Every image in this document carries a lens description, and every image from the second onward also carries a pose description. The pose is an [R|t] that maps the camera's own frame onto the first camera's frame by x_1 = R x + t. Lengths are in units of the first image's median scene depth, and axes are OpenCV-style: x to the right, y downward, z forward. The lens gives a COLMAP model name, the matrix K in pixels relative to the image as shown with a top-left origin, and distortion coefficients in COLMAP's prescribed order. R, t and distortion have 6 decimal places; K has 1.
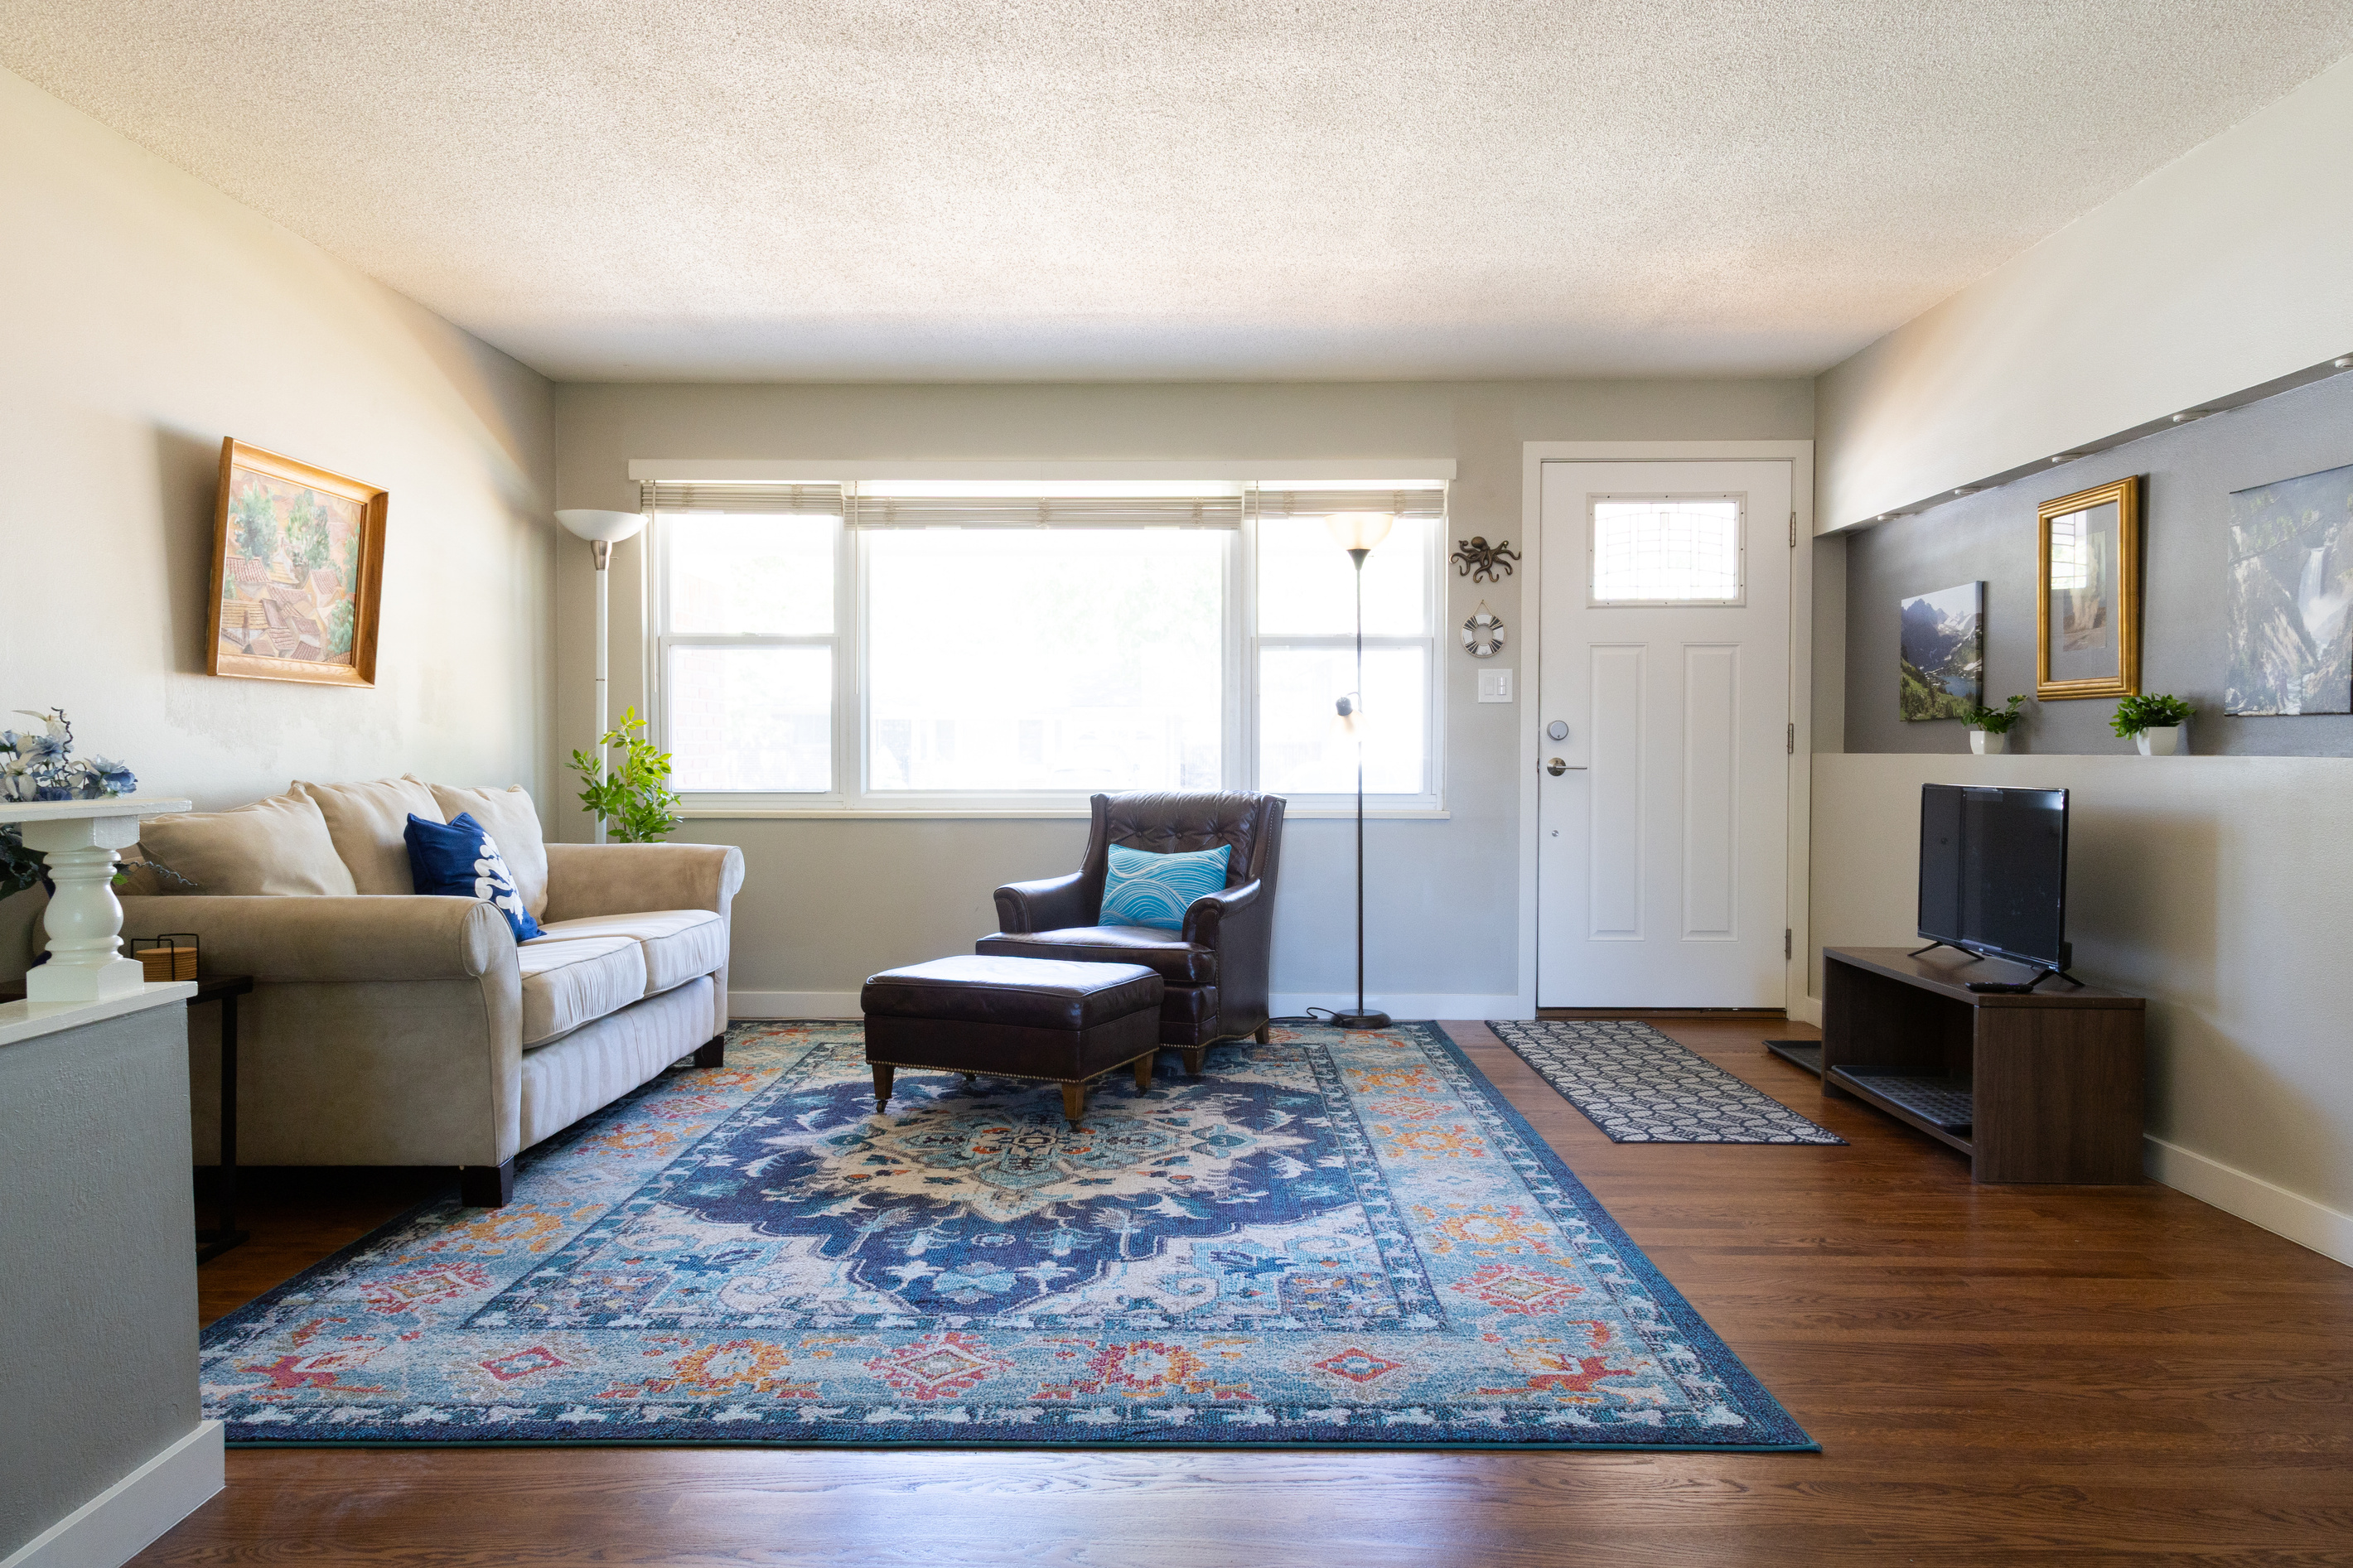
lens RADIAL K [[1596.0, 0, 1164.9], [0, 1596.0, 771.6], [0, 0, 1]] dist [0.023346, -0.006599]
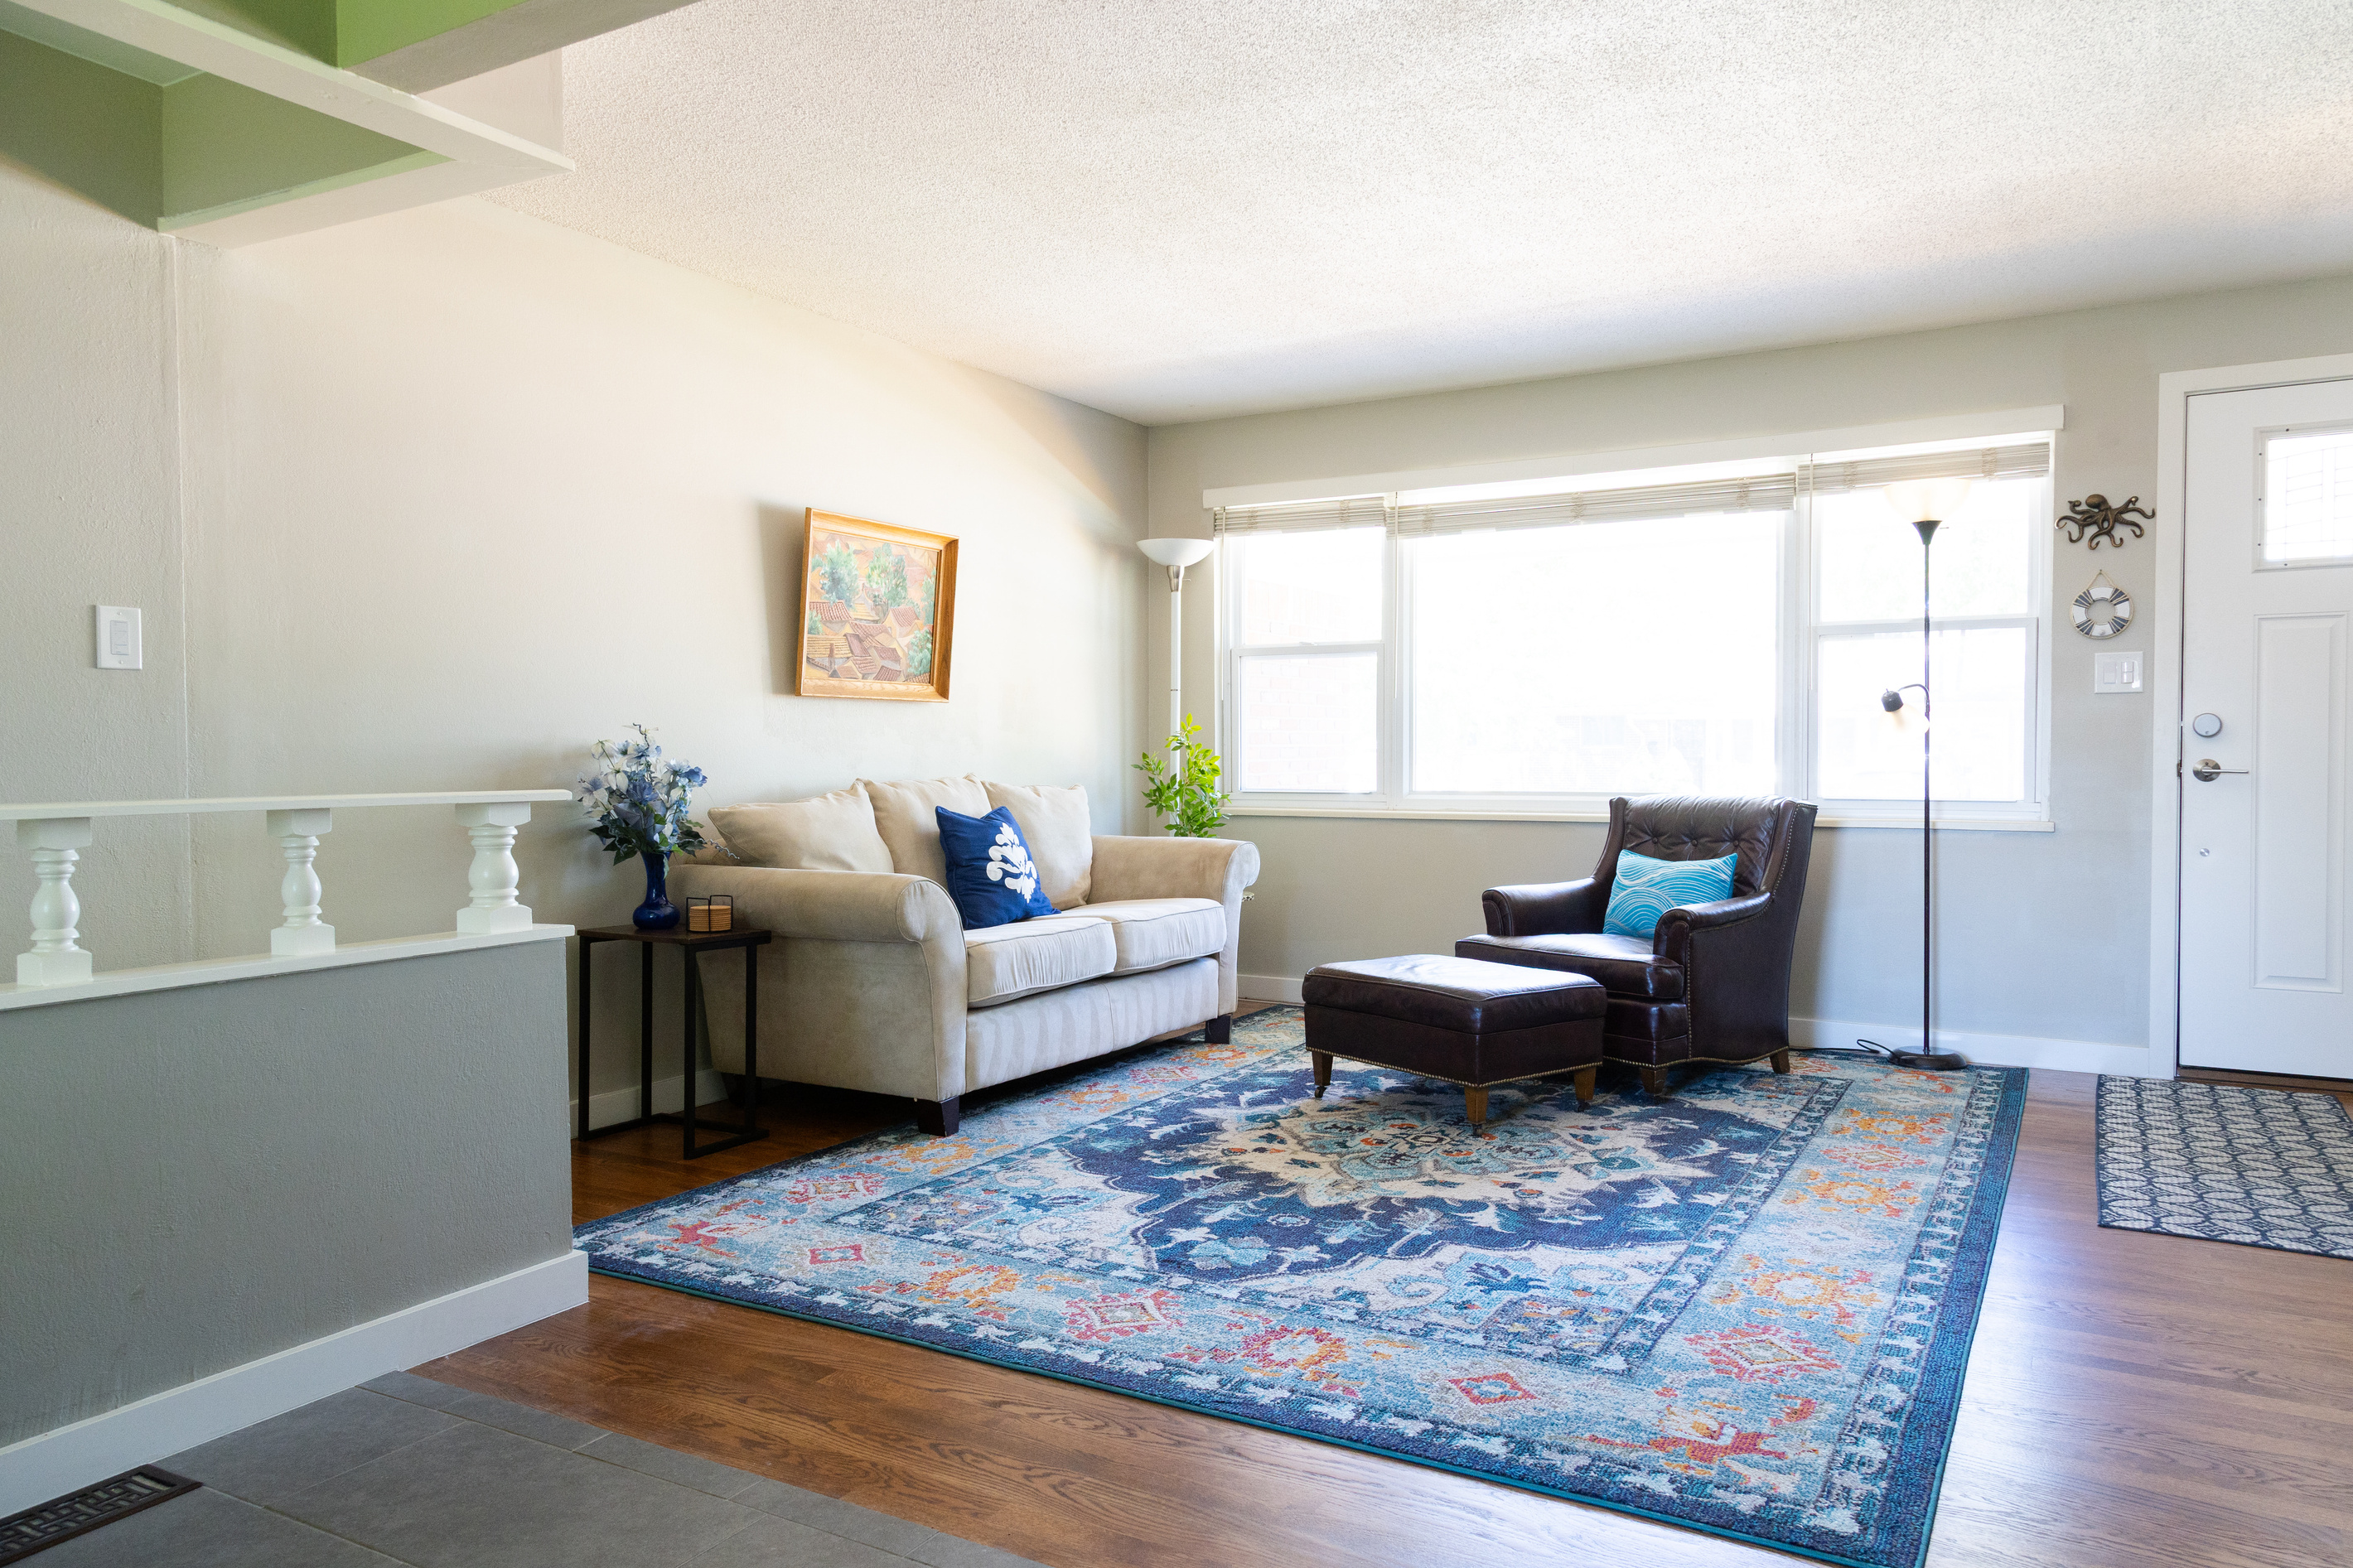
lens RADIAL K [[1596.0, 0, 1152.7], [0, 1596.0, 772.2], [0, 0, 1]] dist [0.023346, -0.006599]
pose [[0.868792, 0.003166, -0.495167, 0.262174], [-0.003539, 0.999994, 0.000184, -0.000236], [0.495165, 0.001593, 0.868798, 0.036767]]
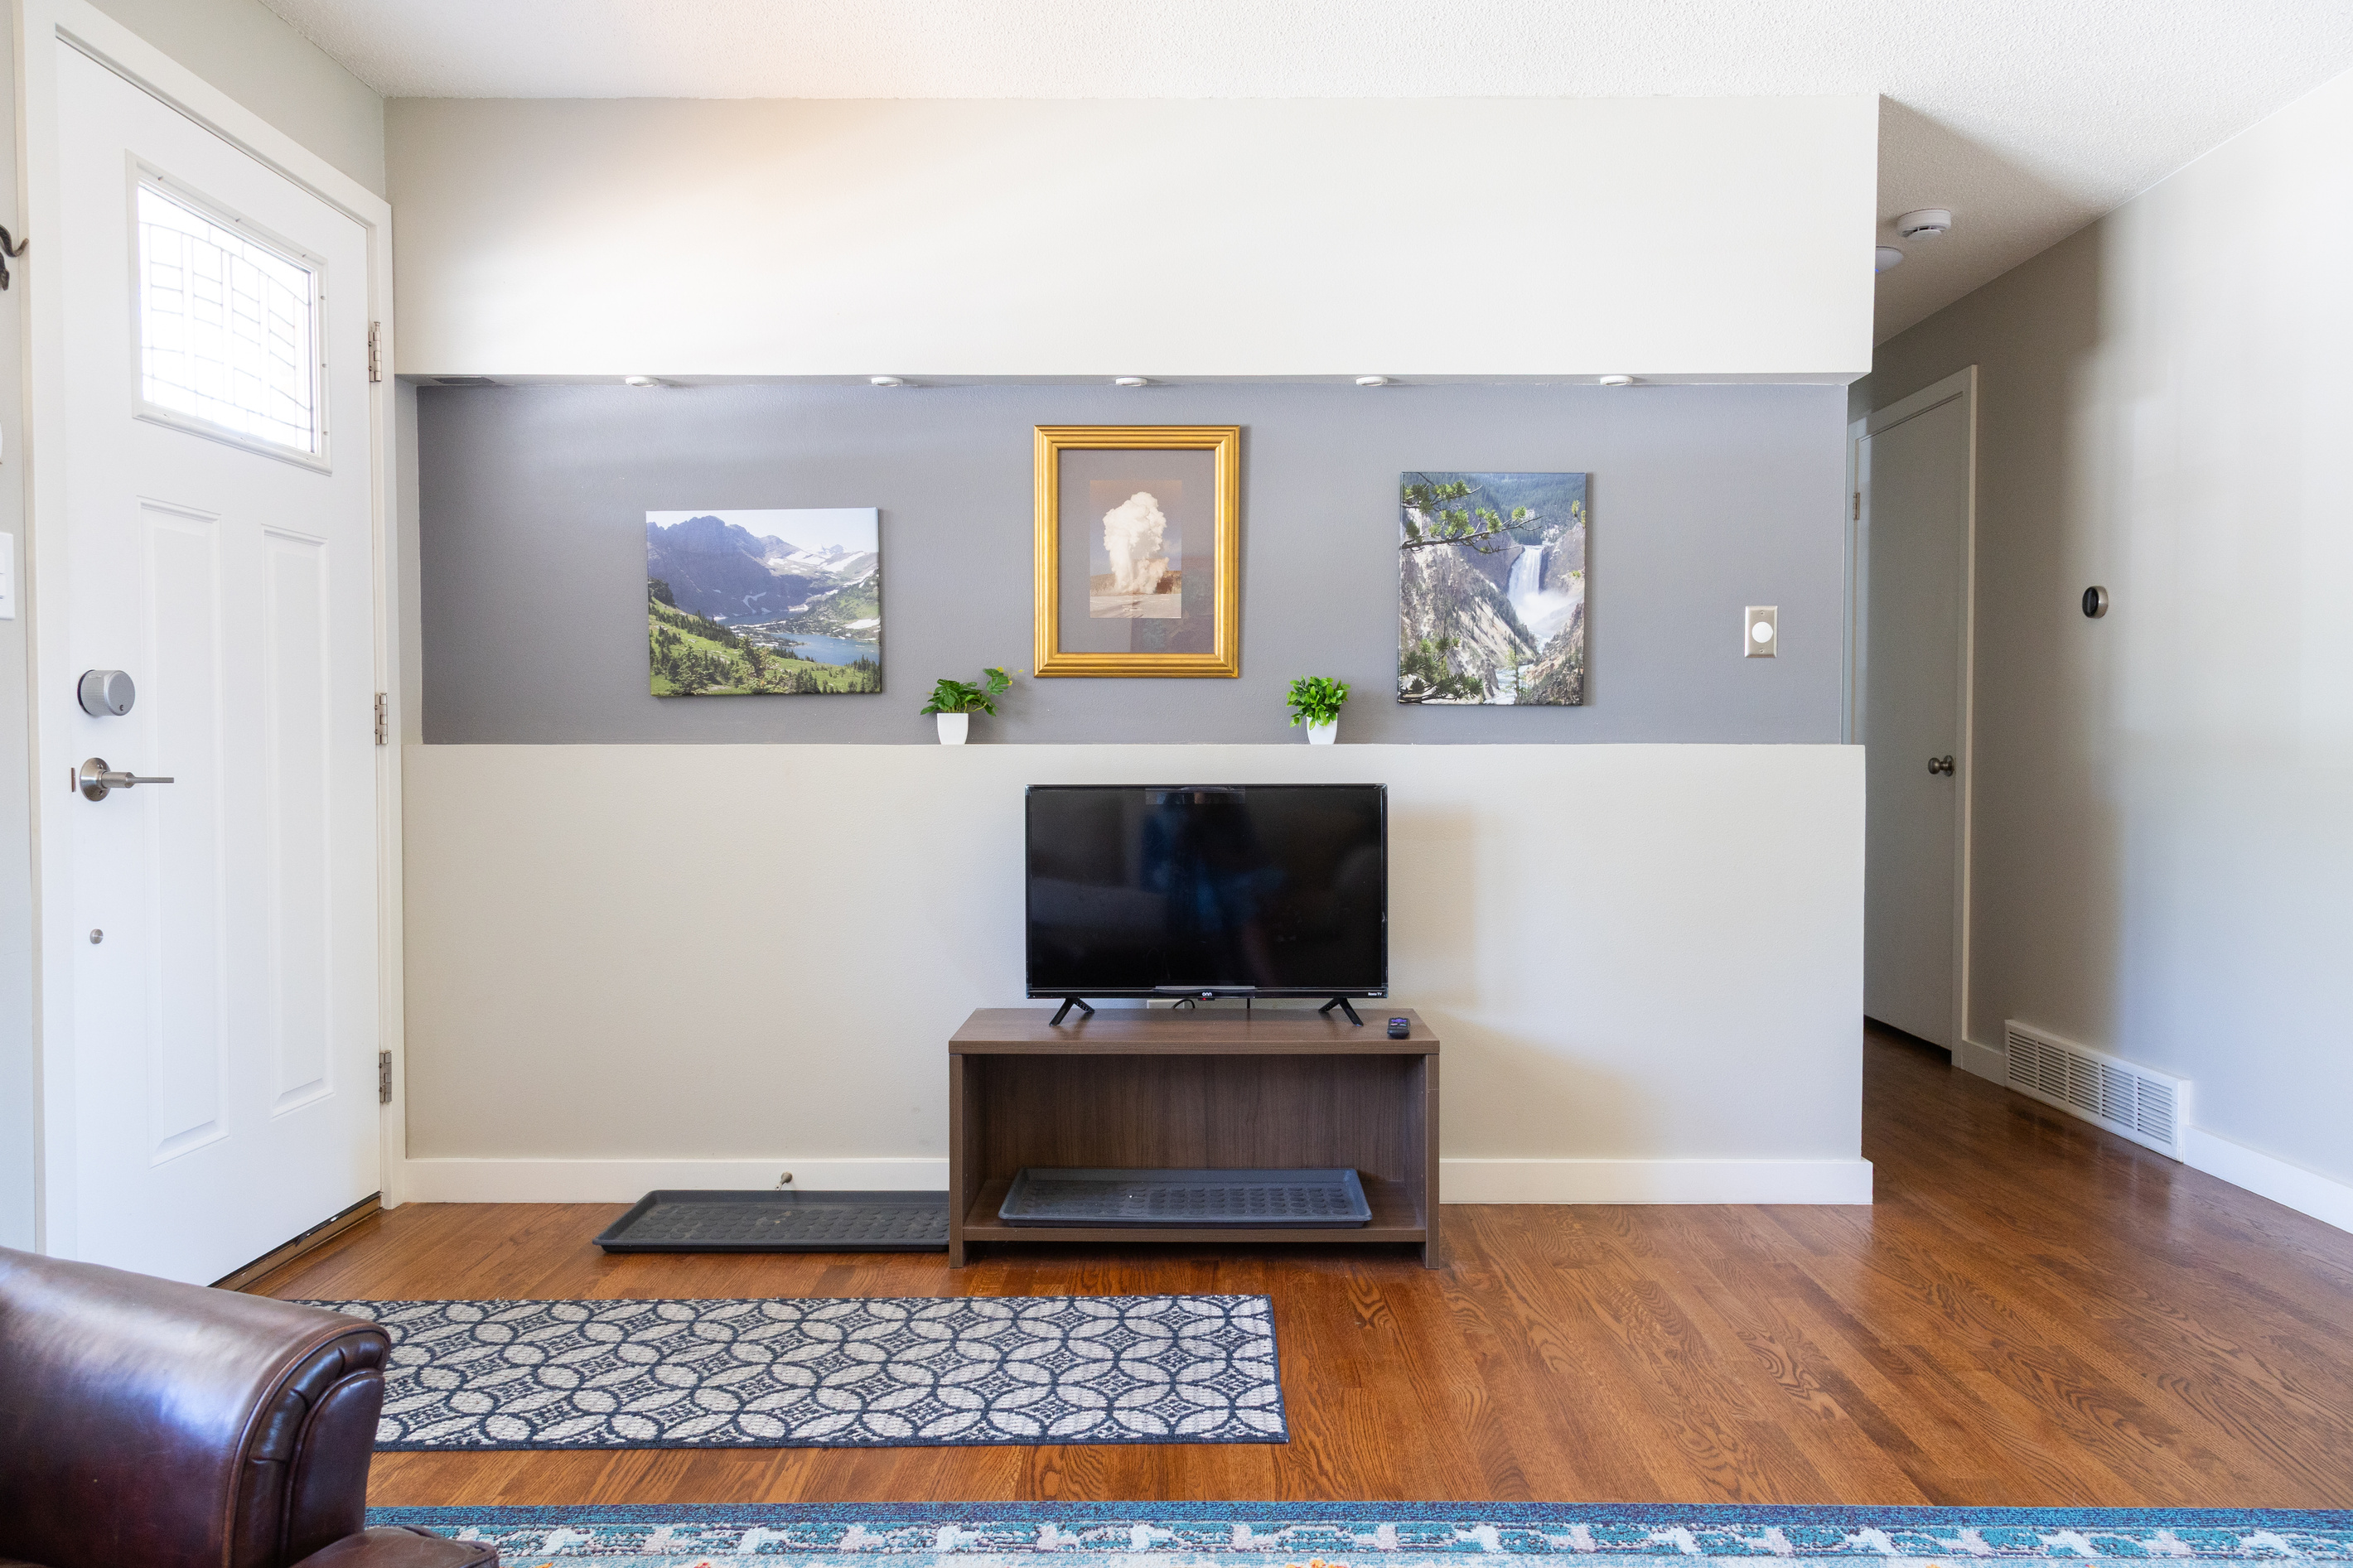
lens RADIAL K [[1596.0, 0, 1172.3], [0, 1596.0, 778.7], [0, 0, 1]] dist [0.023346, -0.006599]
pose [[-0.015905, -0.025682, 0.999544, -0.264549], [0.014273, 0.999562, 0.025910, -0.014317], [-0.999772, 0.014679, -0.015531, 1.023737]]
